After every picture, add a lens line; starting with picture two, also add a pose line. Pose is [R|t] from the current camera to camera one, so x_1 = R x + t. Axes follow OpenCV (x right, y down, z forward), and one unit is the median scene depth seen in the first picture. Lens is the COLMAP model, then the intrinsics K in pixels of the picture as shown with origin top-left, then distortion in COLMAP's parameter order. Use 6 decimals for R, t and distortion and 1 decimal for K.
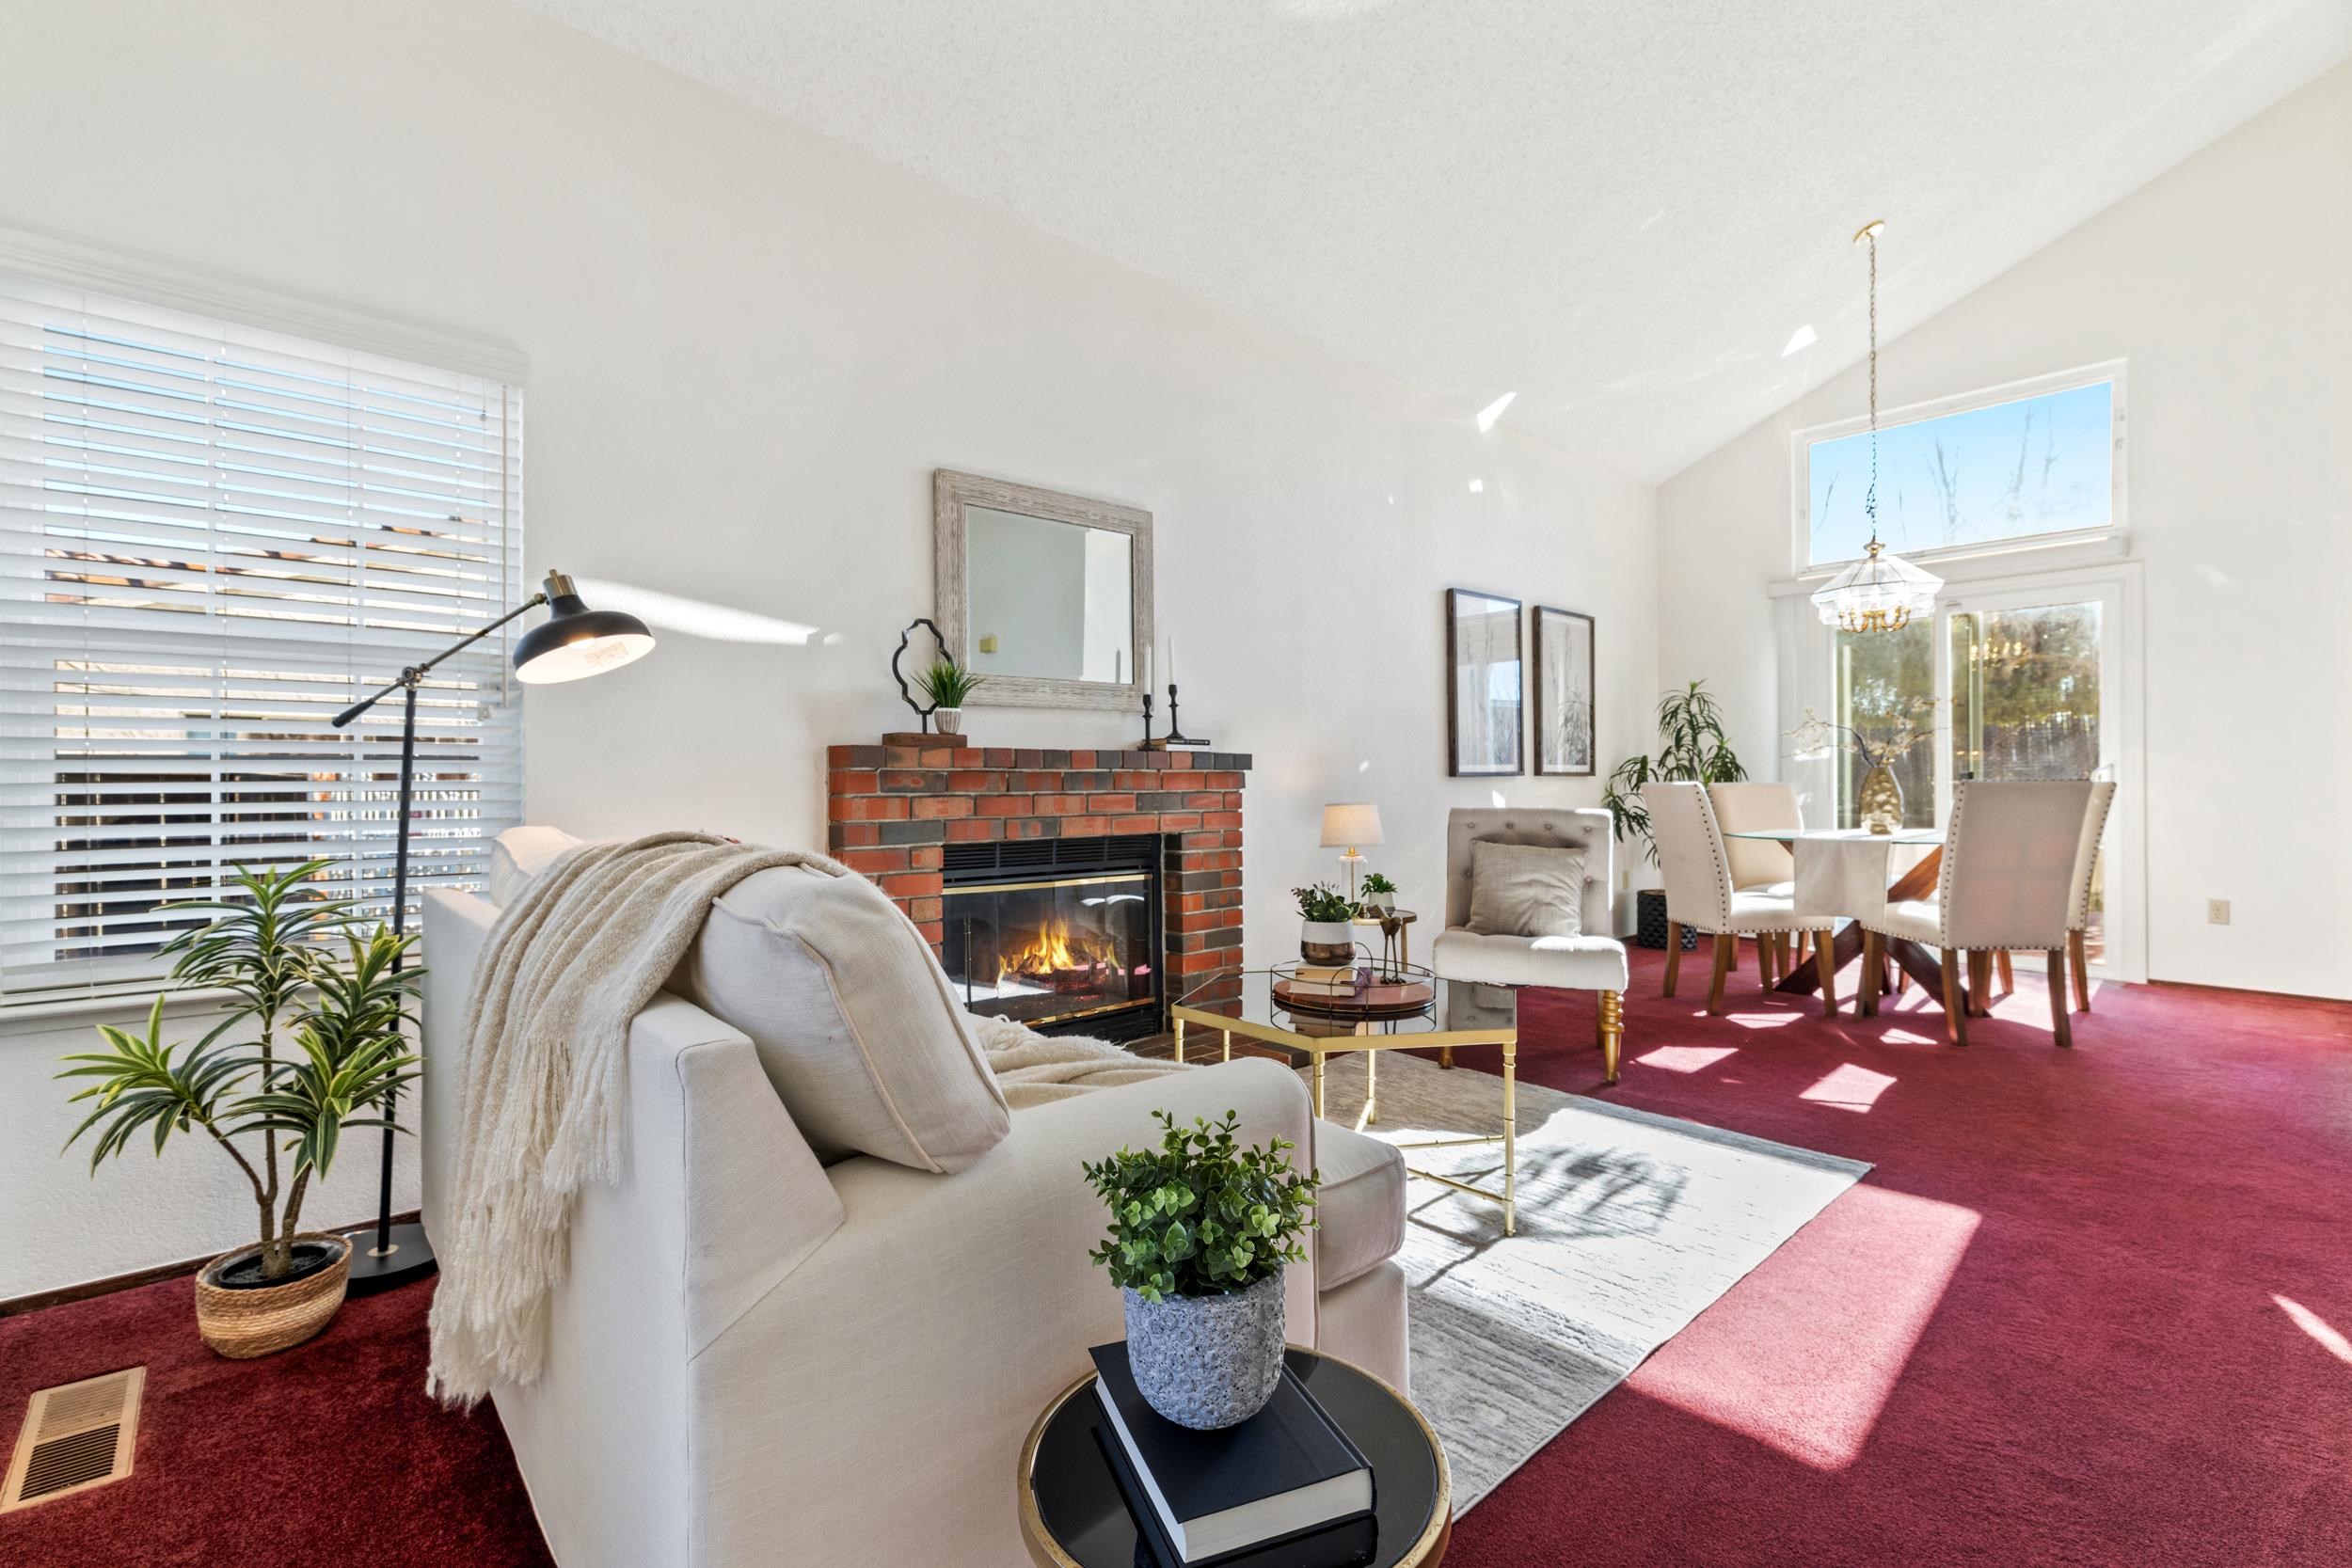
lens RADIAL K [[1014.2, 0, 1199.9], [0, 1014.2, 779.7], [0, 0, 1]] dist [0.003390, 0.001071]
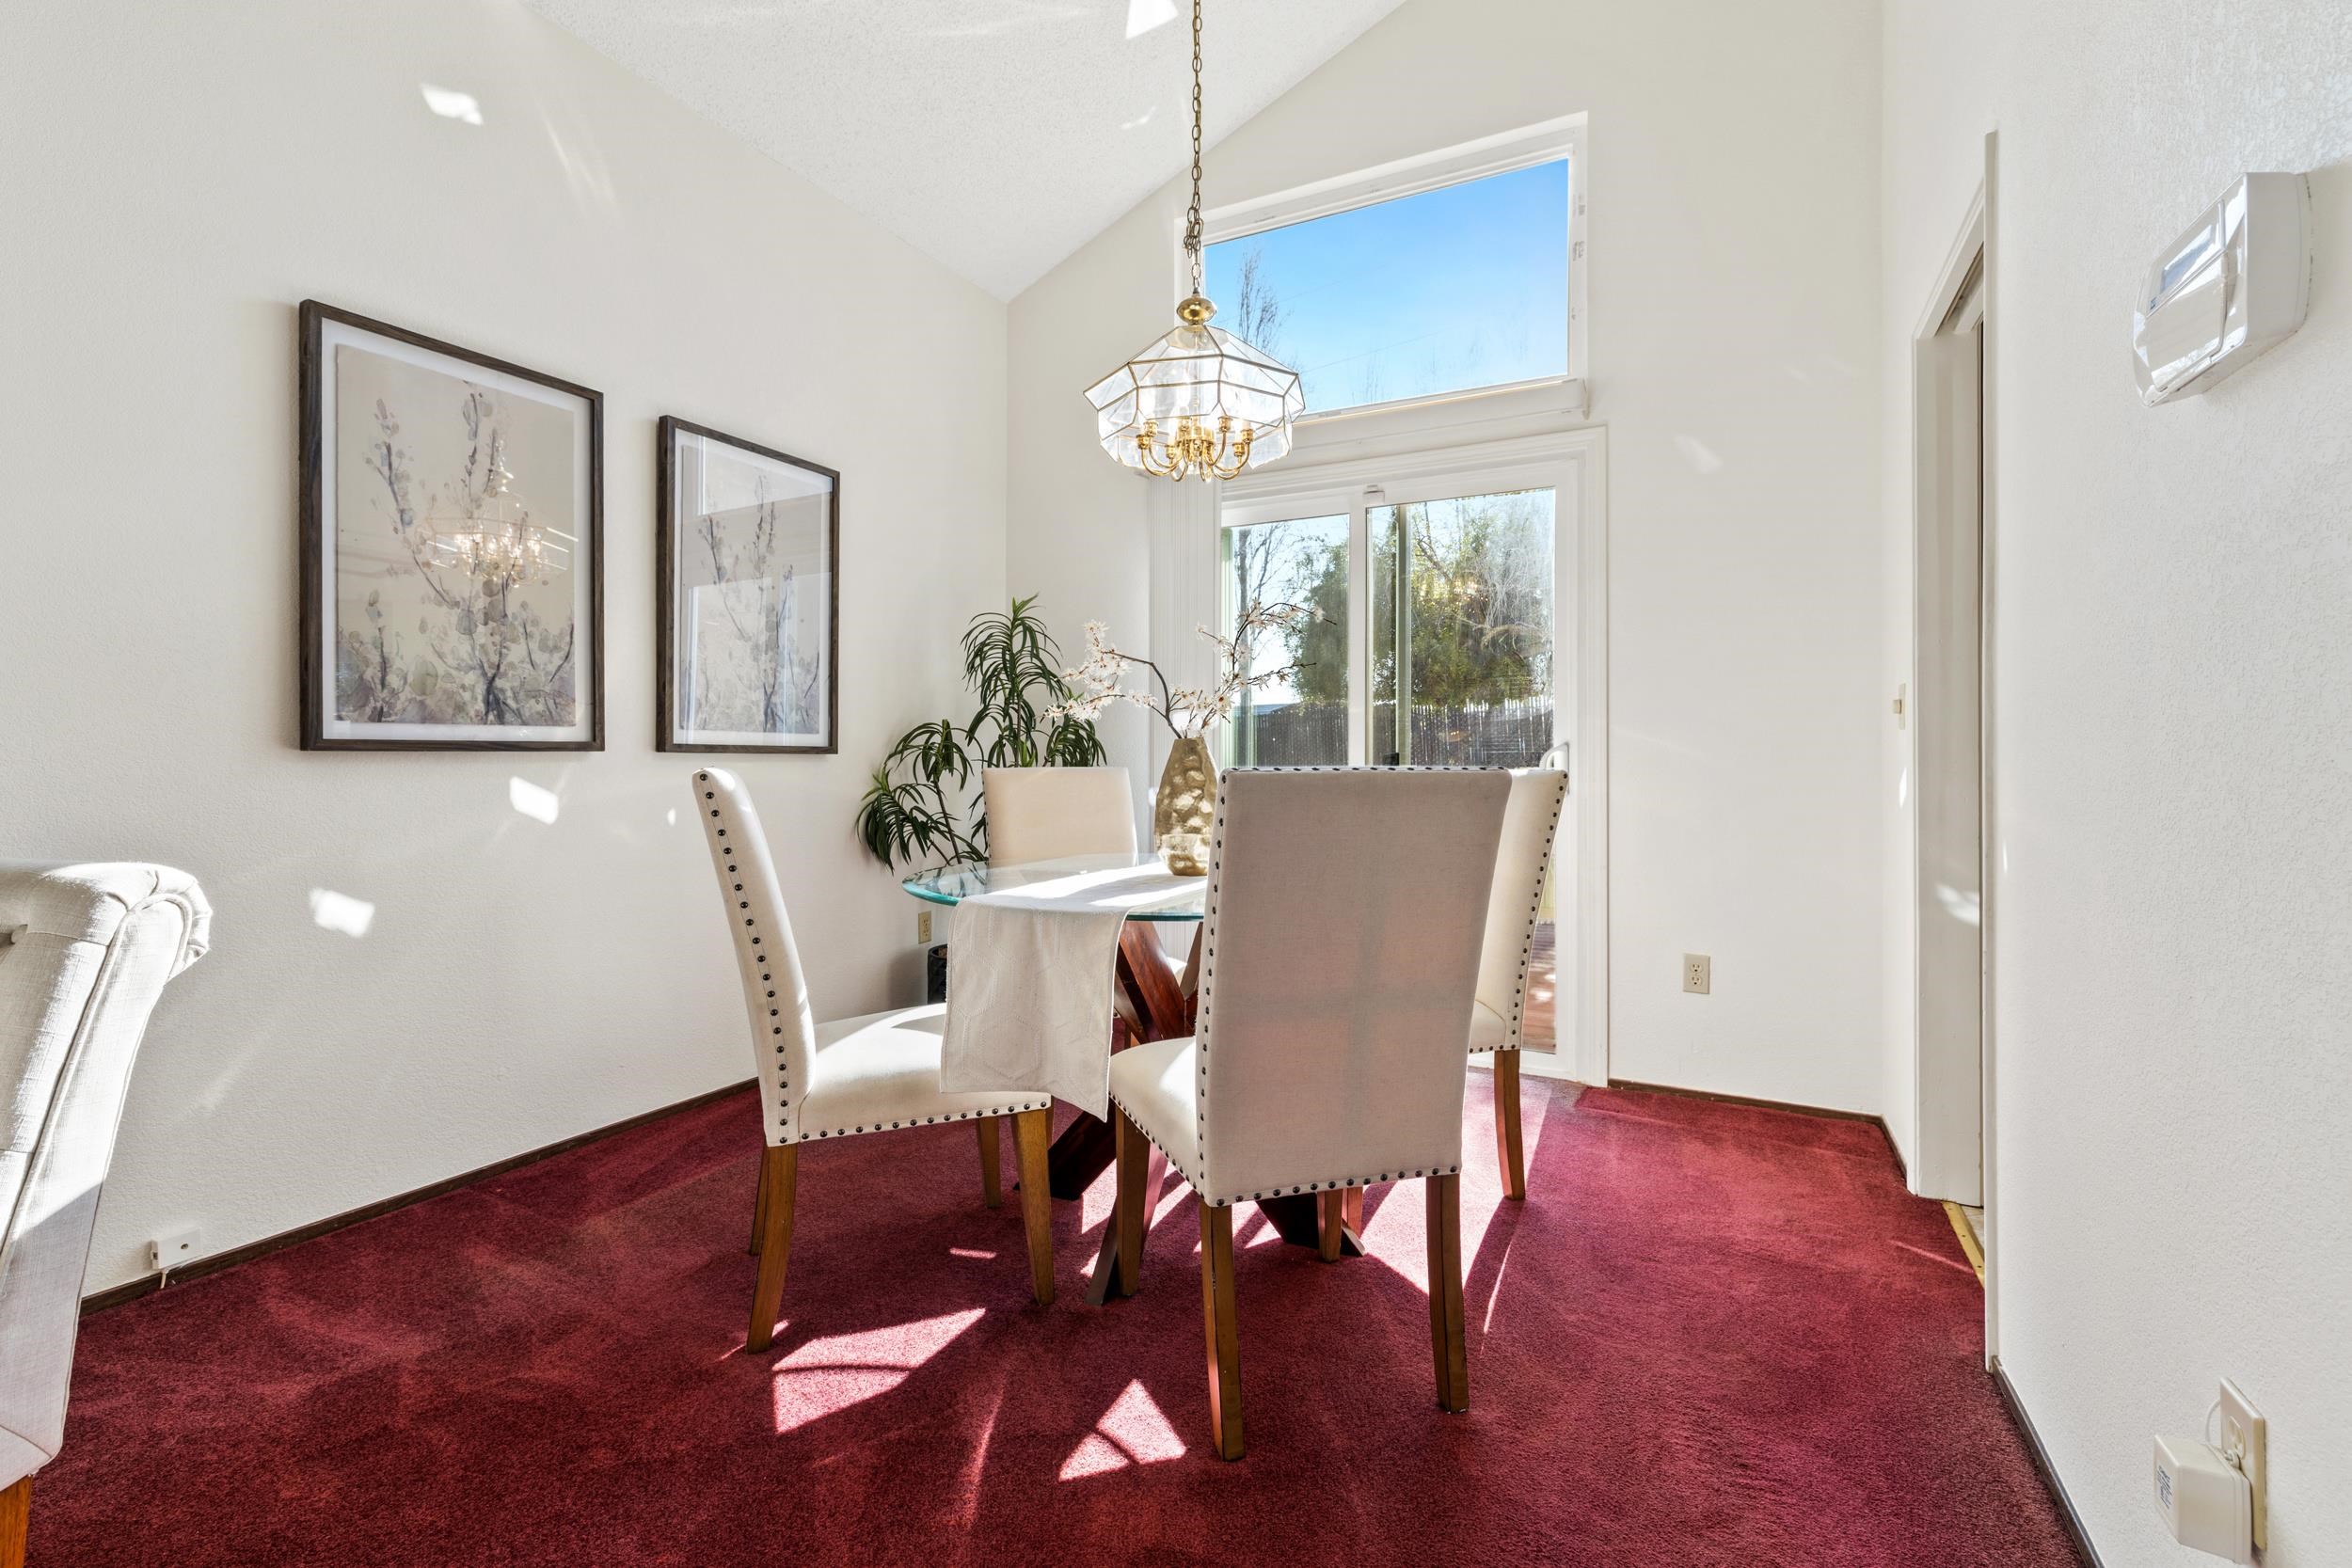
lens RADIAL K [[1014.2, 0, 1194.5], [0, 1014.2, 751.2], [0, 0, 1]] dist [0.003390, 0.001071]
pose [[0.934234, 0.010955, 0.356493, 0.609434], [-0.007458, 0.999910, -0.011185, -0.001575], [-0.356583, 0.007790, 0.934231, 0.659567]]
